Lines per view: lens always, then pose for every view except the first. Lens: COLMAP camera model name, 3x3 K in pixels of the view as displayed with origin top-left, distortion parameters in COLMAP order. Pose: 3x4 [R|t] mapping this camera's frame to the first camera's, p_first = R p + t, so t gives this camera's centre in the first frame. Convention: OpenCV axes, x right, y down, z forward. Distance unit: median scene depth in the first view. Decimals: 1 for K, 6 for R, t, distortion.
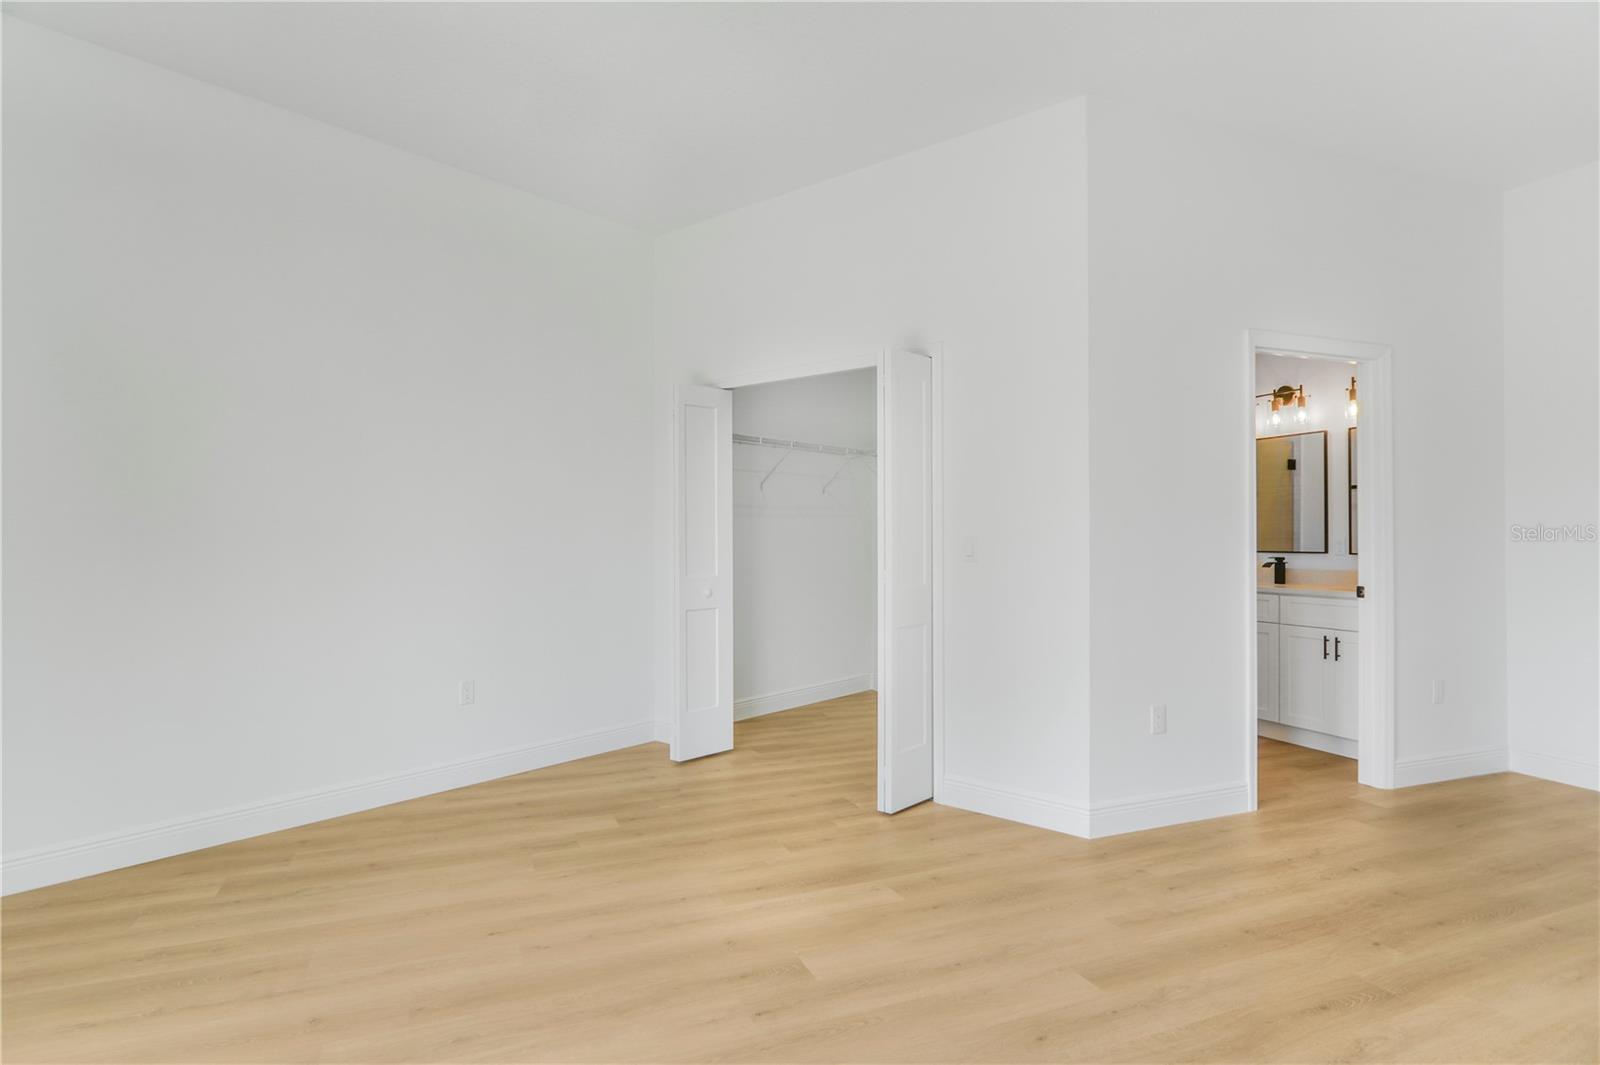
lens RADIAL K [[862.5, 0, 806.3], [0, 862.5, 530.6], [0, 0, 1]] dist [-0.021177, 0.000061]
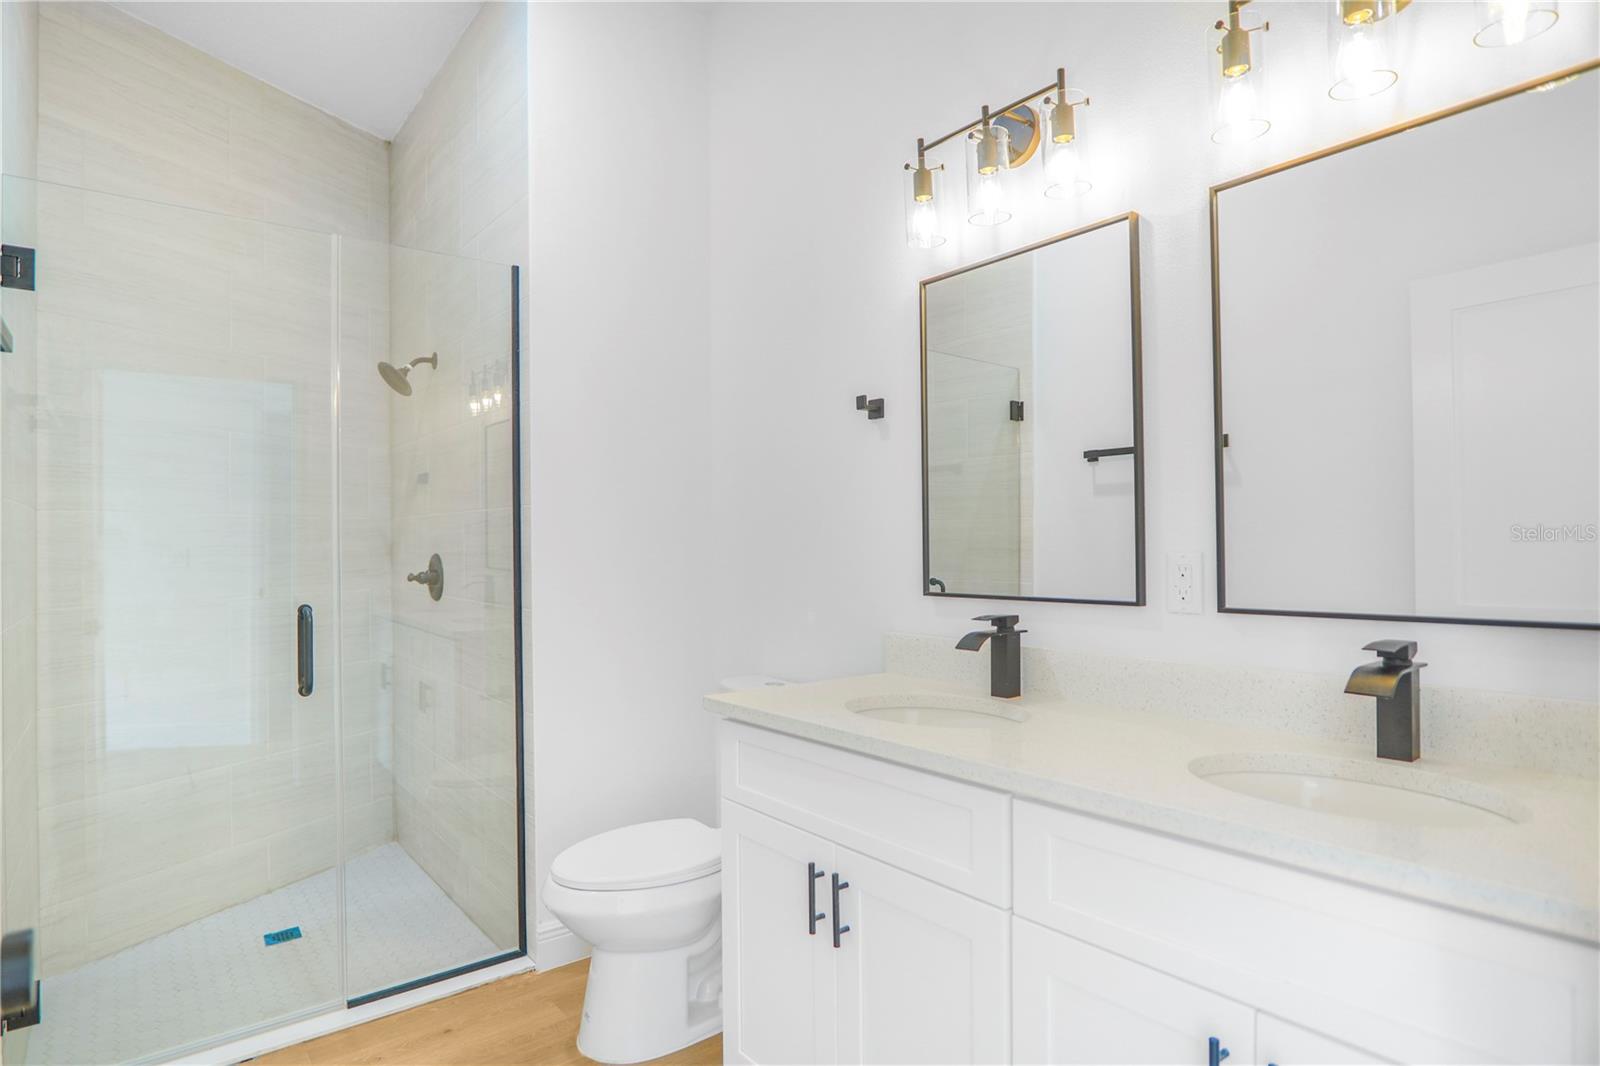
lens RADIAL K [[862.5, 0, 802.4], [0, 862.5, 522.7], [0, 0, 1]] dist [-0.021177, 0.000061]
pose [[0.958939, -0.000344, 0.283613, 0.385703], [0.004990, 0.999865, -0.015657, 0.000800], [-0.283570, 0.016429, 0.958811, 0.706647]]
